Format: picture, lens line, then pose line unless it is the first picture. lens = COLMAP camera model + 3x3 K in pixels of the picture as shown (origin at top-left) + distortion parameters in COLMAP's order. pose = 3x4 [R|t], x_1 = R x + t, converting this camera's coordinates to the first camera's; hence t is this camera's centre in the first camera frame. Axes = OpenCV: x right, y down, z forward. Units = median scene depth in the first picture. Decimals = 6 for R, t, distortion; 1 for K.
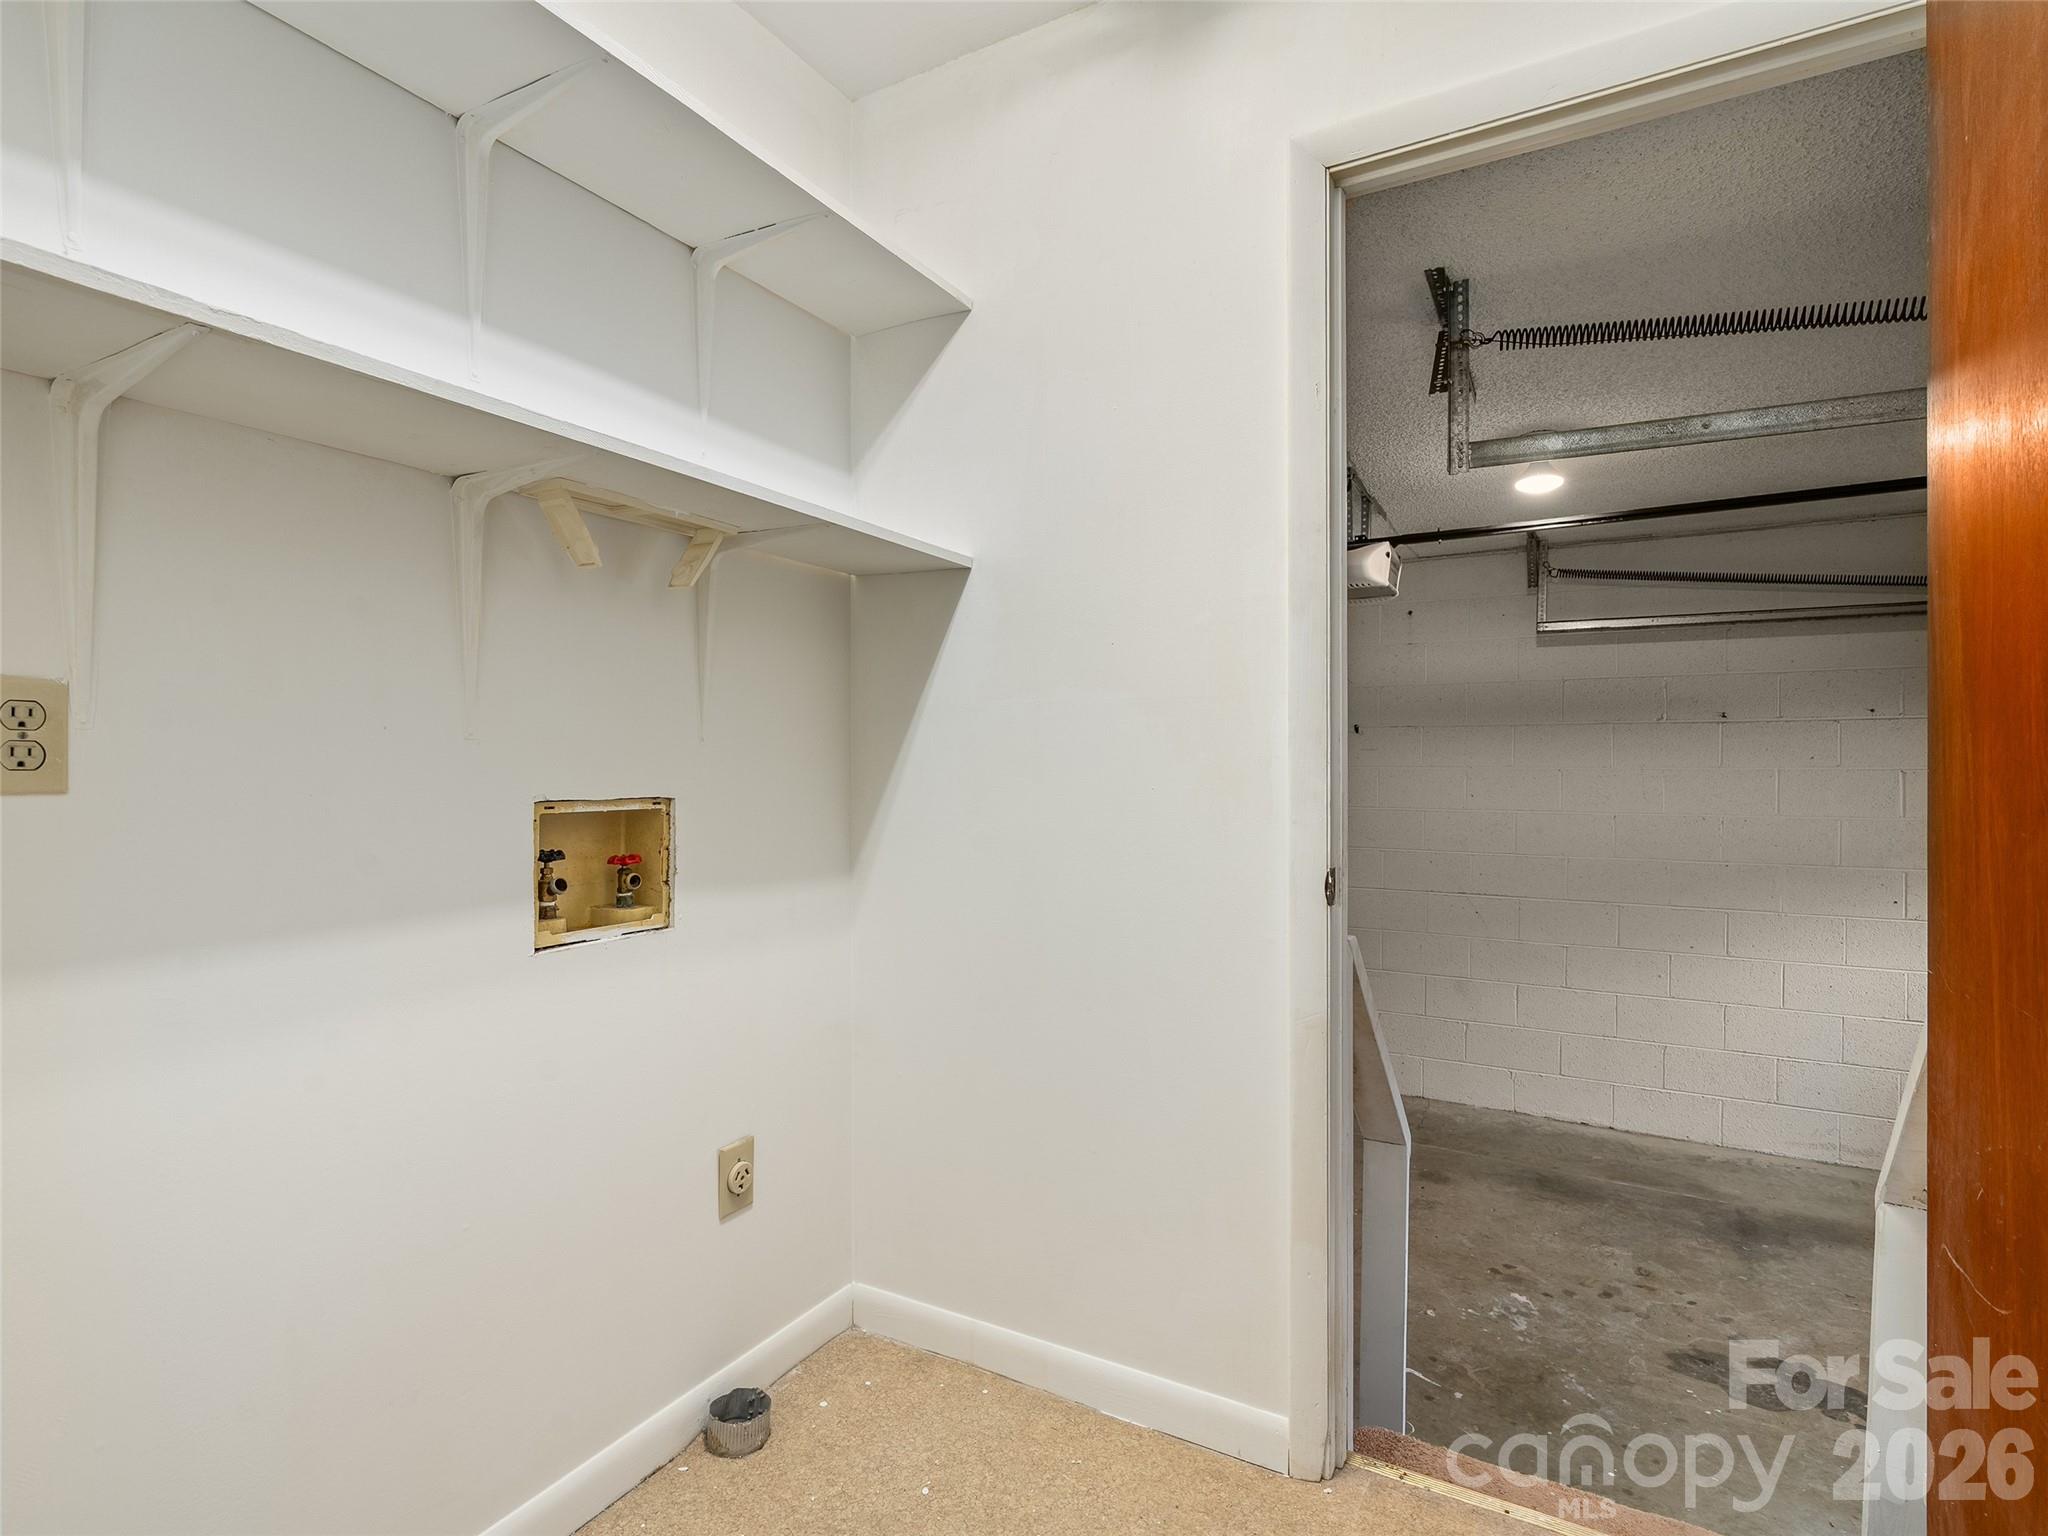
lens RADIAL K [[1036.7, 0, 1024.5], [0, 1036.7, 766.2], [0, 0, 1]] dist [-0.001631, 0.001574]
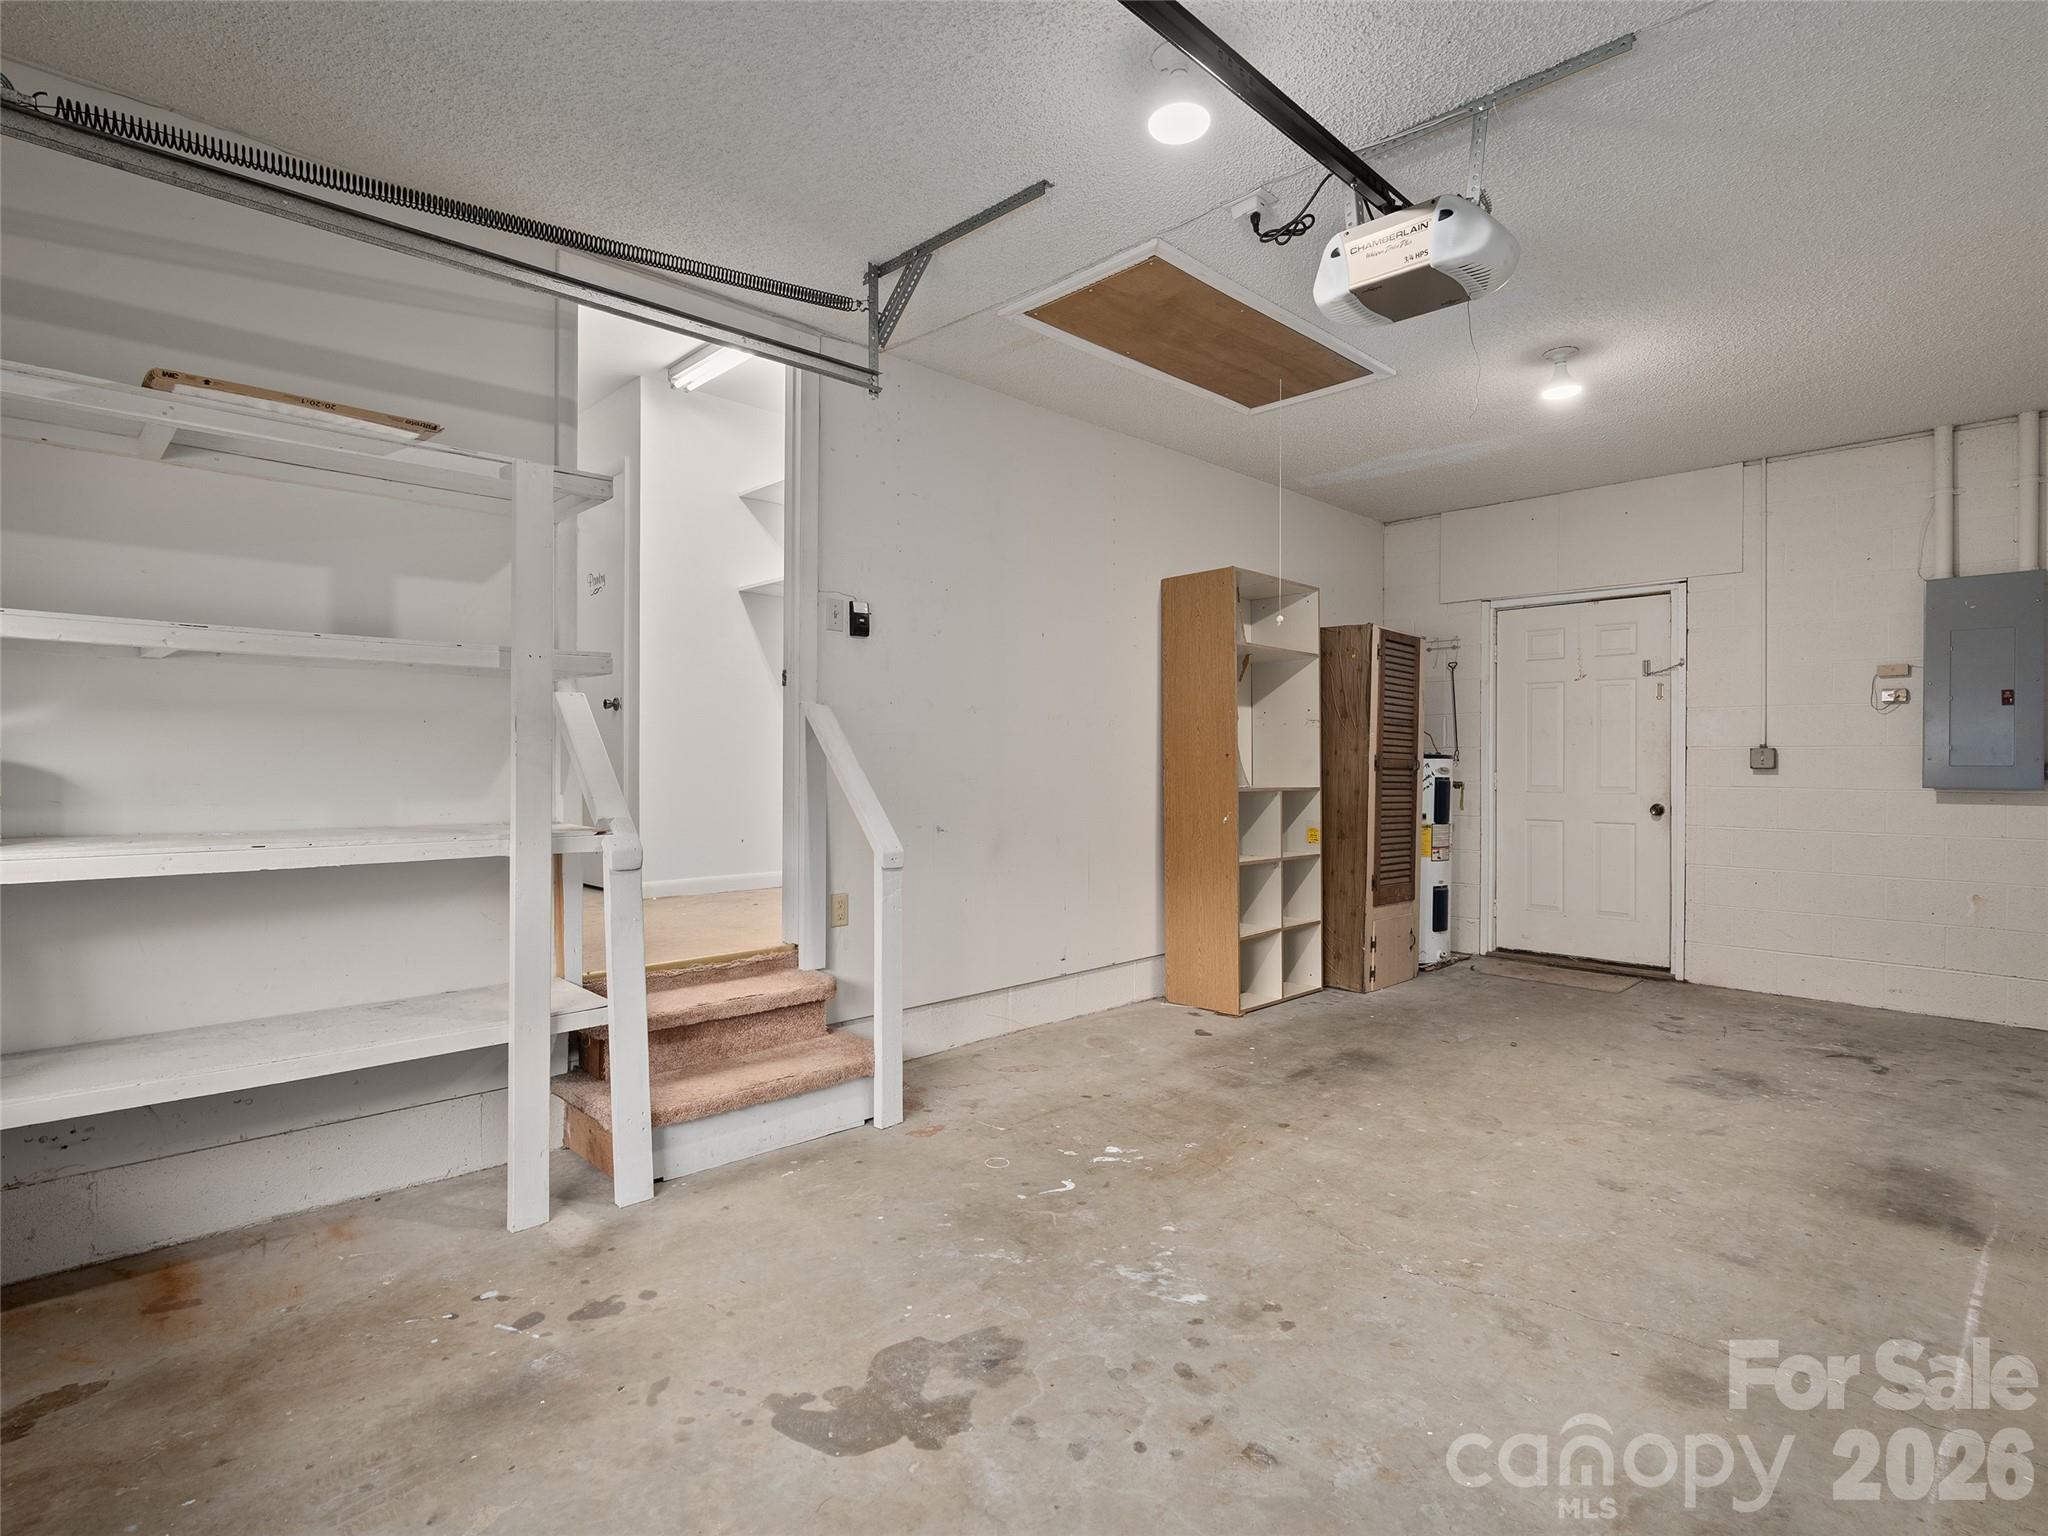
lens RADIAL K [[1036.7, 0, 1024.5], [0, 1036.7, 766.2], [0, 0, 1]] dist [-0.001631, 0.001574]
pose [[-0.272129, 0.000835, -0.962260, 1.181378], [-0.003314, 0.999993, 0.001805, 0.156678], [0.962255, 0.003681, -0.272124, 1.083596]]
